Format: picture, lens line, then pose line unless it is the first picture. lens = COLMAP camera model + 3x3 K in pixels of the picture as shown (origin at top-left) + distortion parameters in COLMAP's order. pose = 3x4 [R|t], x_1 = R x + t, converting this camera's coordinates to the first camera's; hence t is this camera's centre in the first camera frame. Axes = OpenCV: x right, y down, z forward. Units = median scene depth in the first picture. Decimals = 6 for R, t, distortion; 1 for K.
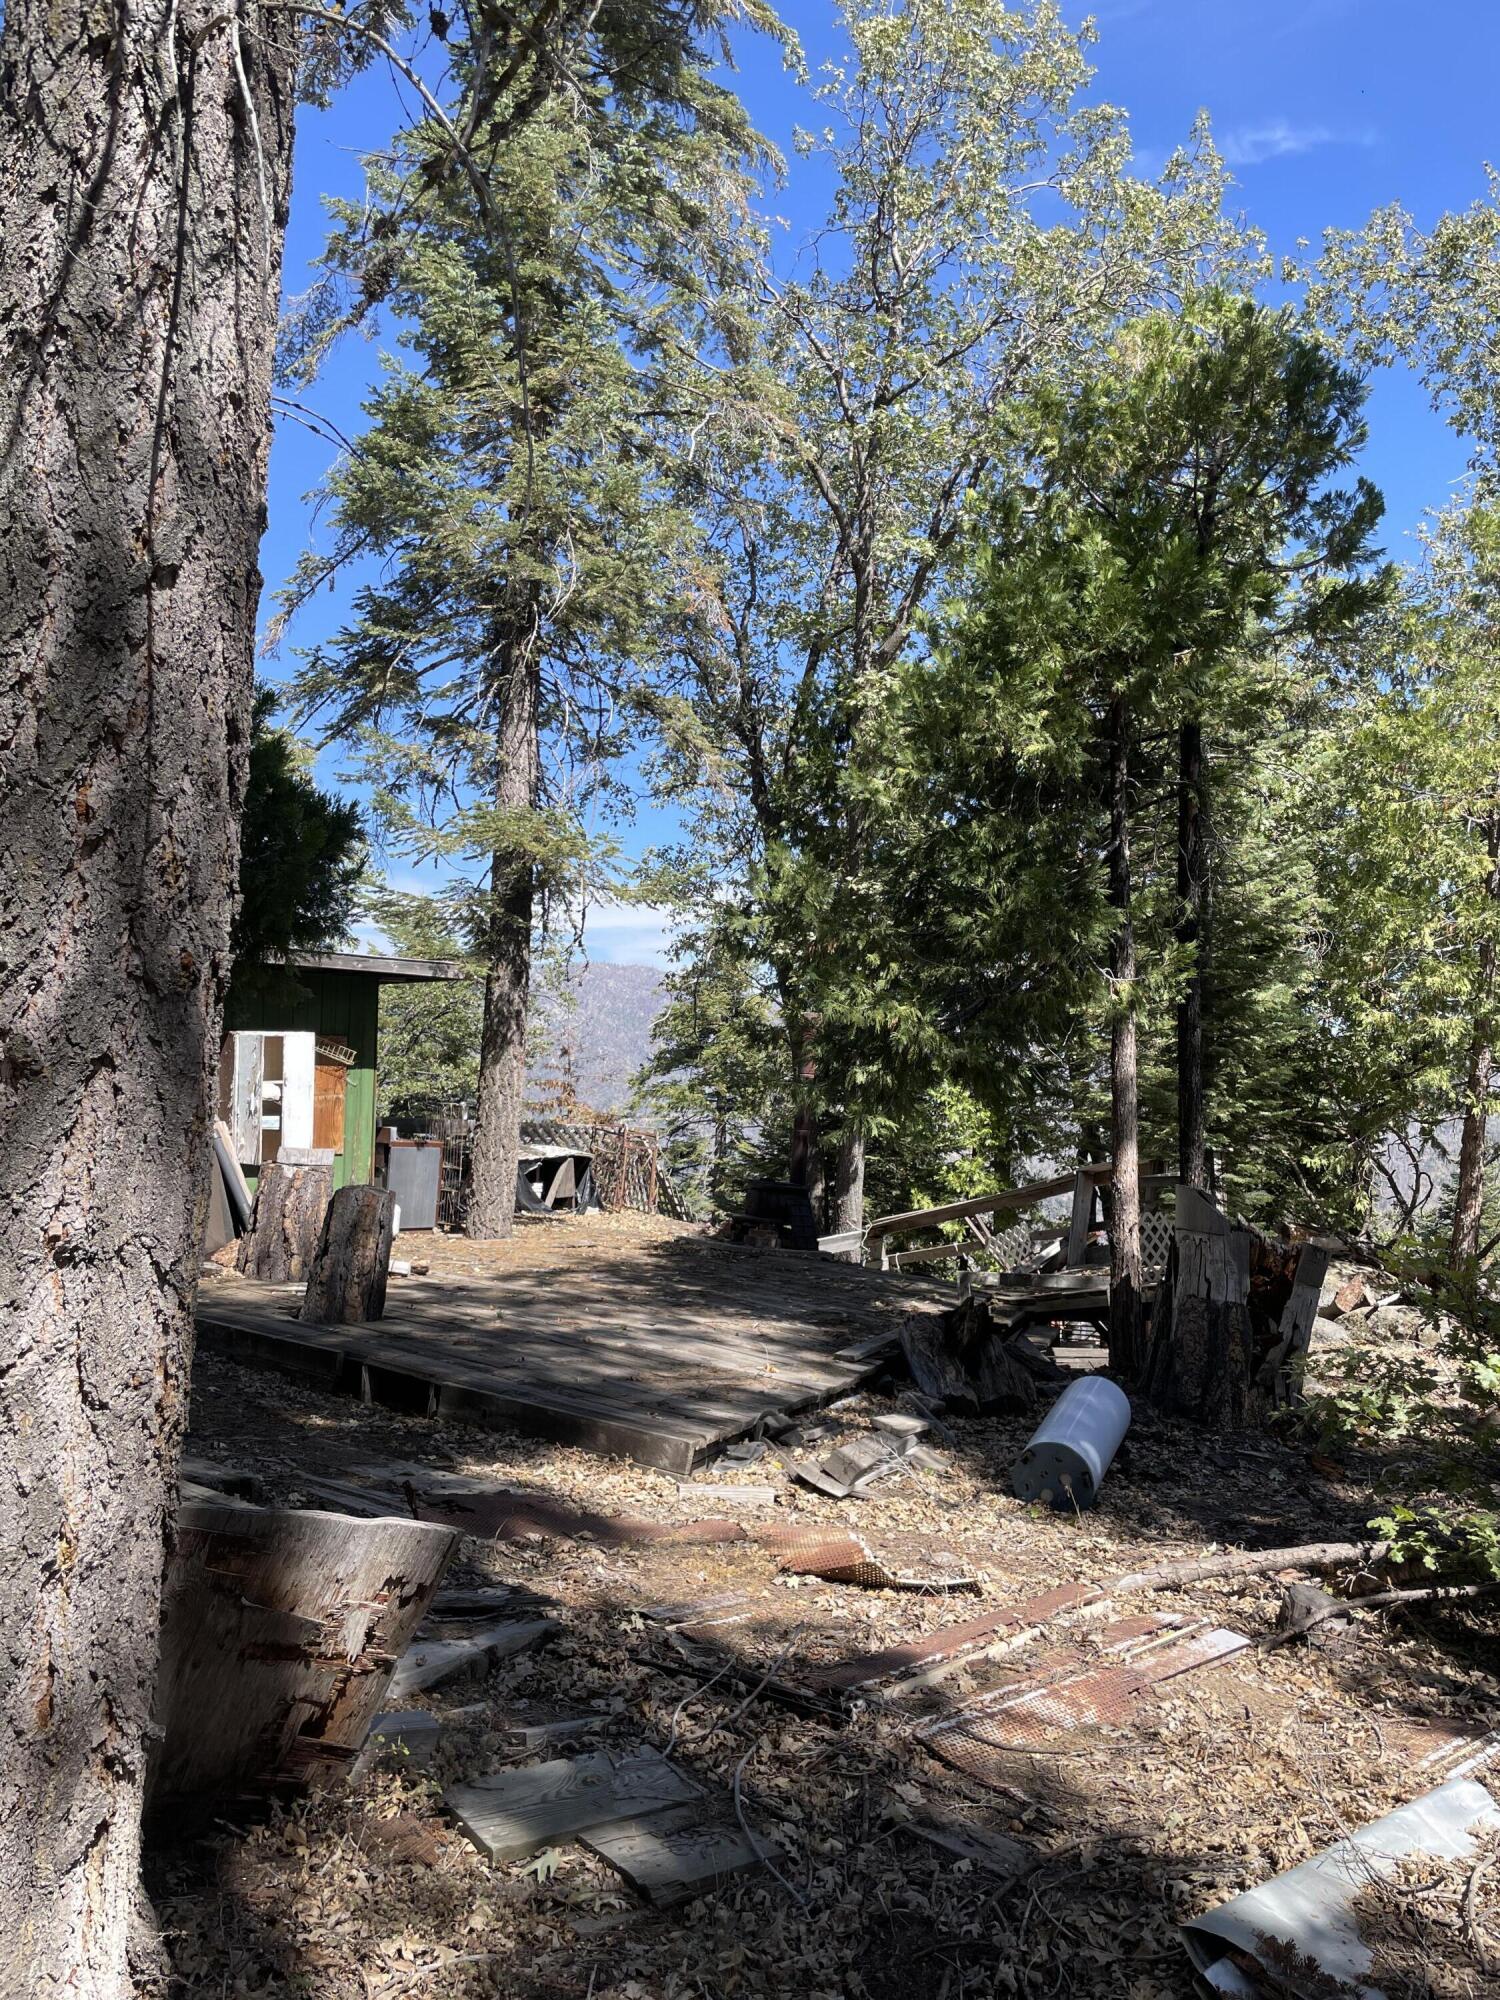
lens RADIAL K [[1521.9, 0, 802.4], [0, 1521.9, 1003.5], [0, 0, 1]] dist [-0.001367, -0.000135]
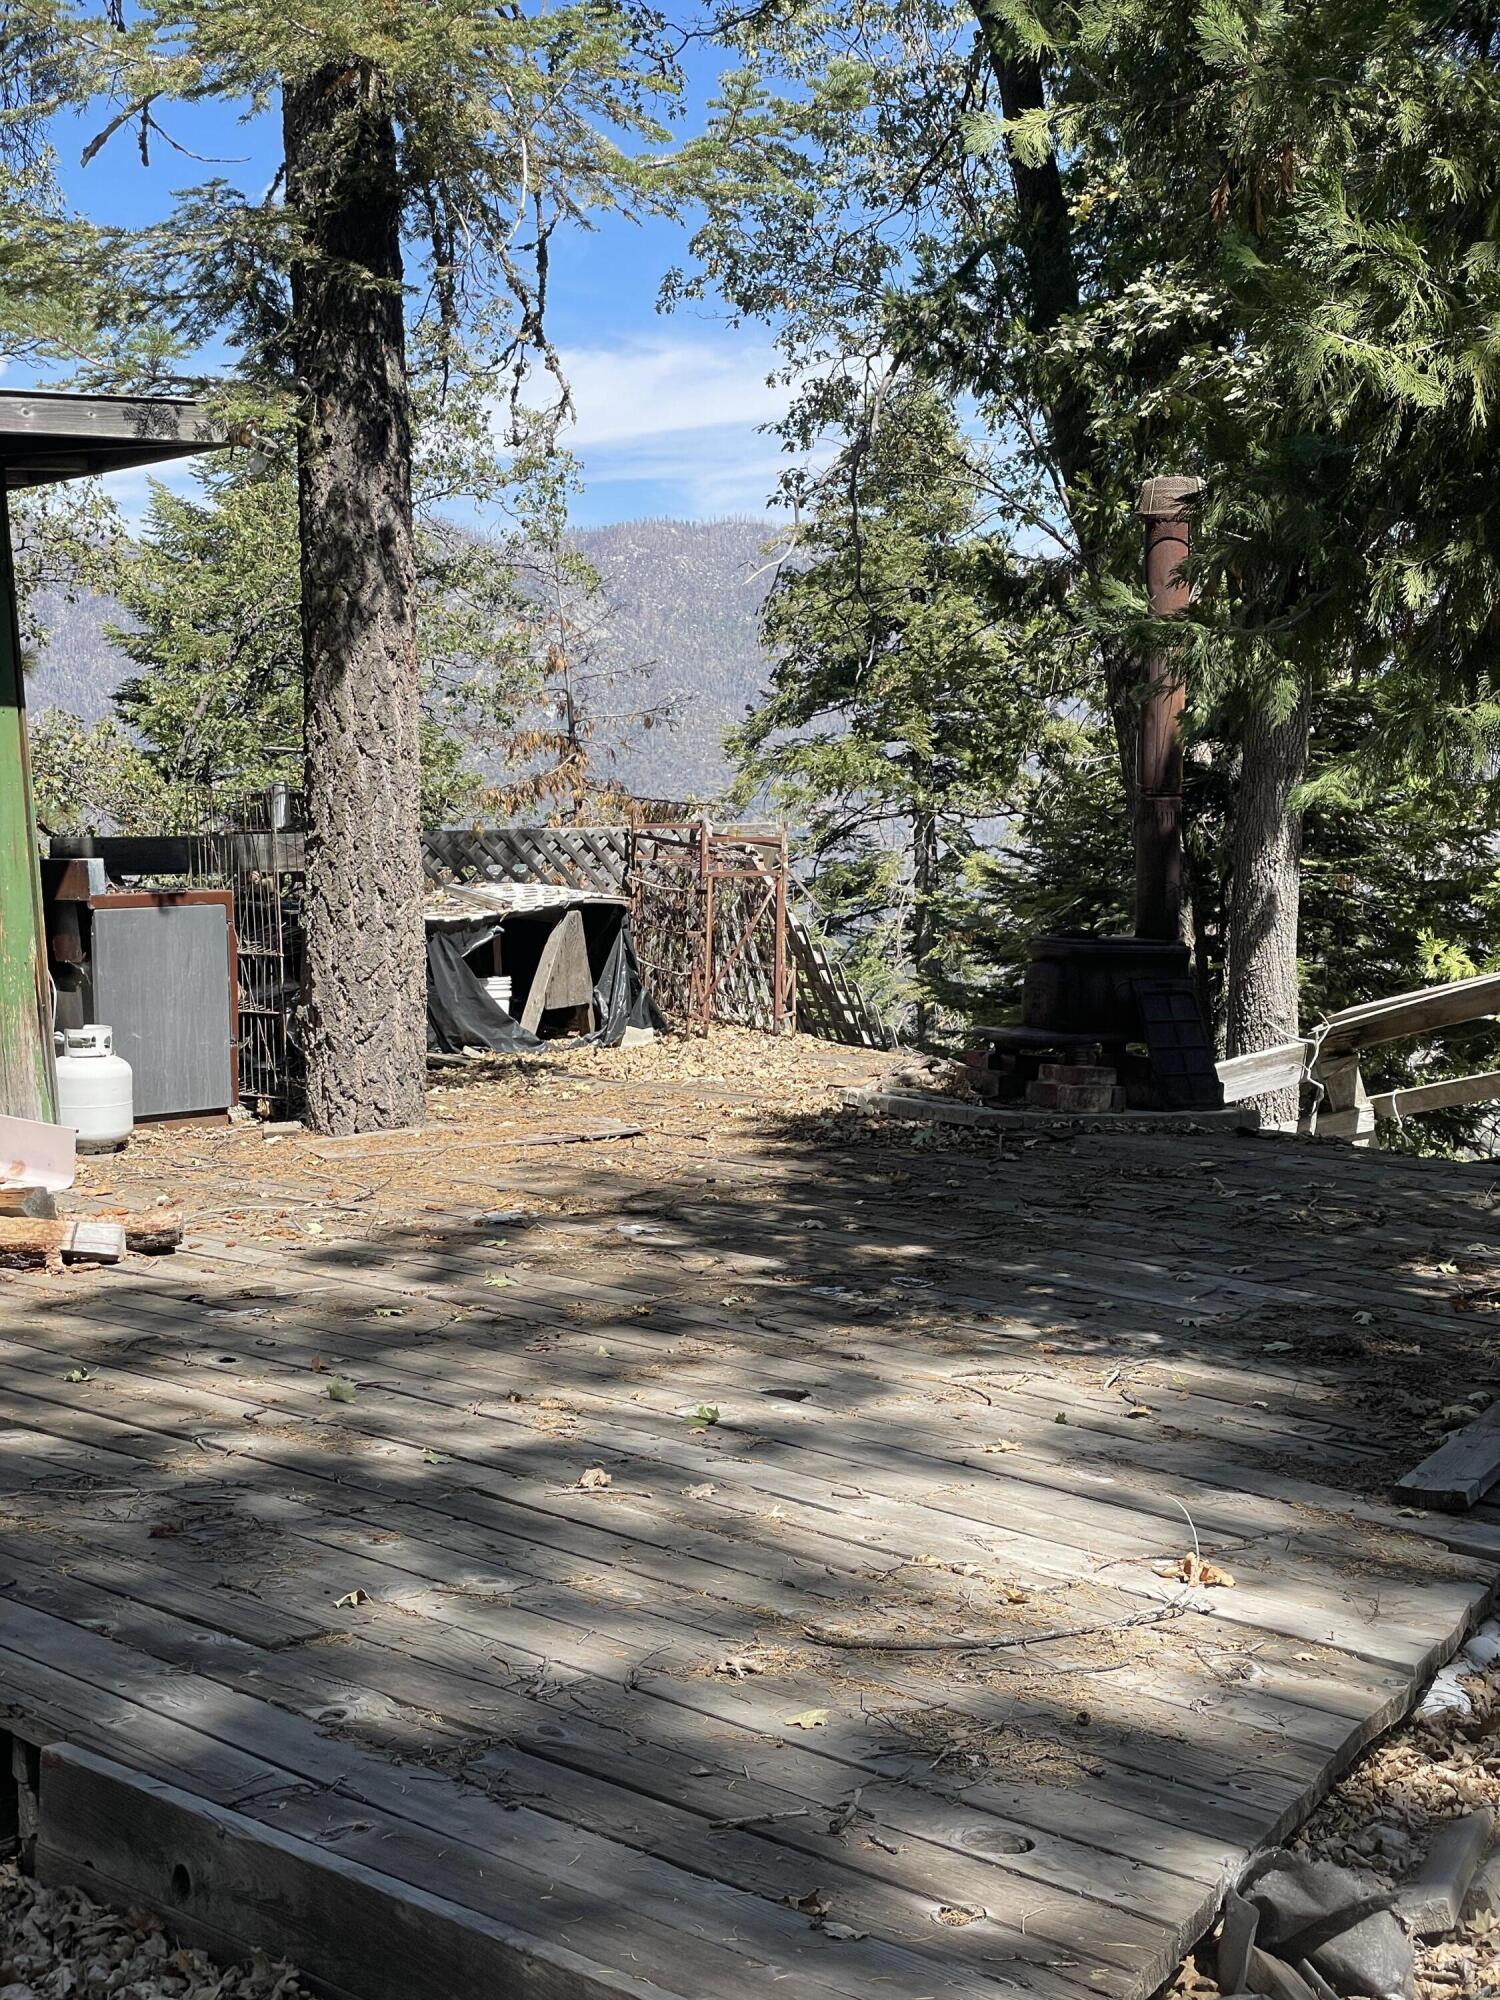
lens RADIAL K [[3034.4, 0, 750.0], [0, 3034.4, 1000.0], [0, 0, 1]] dist [0.008275, 3.092501]
pose [[0.992007, -0.057834, -0.112145, -0.017051], [0.072563, 0.988583, 0.132056, 0.022022], [0.103227, -0.139138, 0.984878, 0.207584]]
